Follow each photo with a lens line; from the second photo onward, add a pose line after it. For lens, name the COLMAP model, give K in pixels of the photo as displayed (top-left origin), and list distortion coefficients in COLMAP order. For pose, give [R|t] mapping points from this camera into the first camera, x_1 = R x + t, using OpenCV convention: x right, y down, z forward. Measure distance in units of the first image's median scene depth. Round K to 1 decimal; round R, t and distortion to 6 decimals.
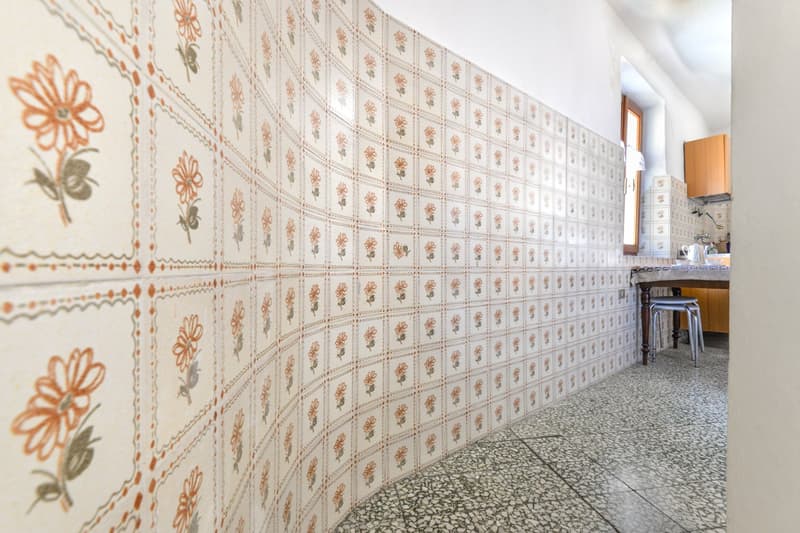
lens RADIAL K [[346.2, 0, 400.0], [0, 346.2, 266.5], [0, 0, 1]] dist [0.001509, 0.000060]
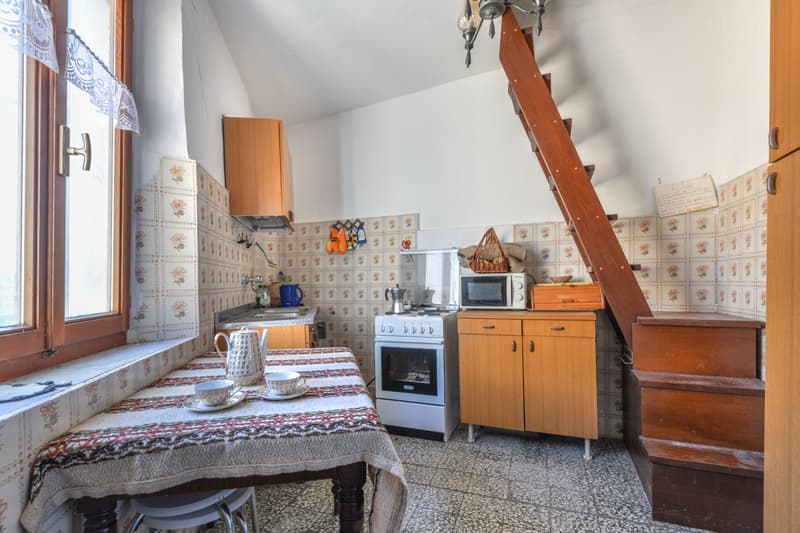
lens RADIAL K [[360.7, 0, 400.0], [0, 360.7, 266.5], [0, 0, 1]] dist [0.001710, -0.005171]
pose [[0.442044, 0.012094, 0.896912, 0.444581], [0.029272, 0.999182, -0.027899, -0.094596], [-0.896516, 0.038587, 0.441328, 0.517615]]
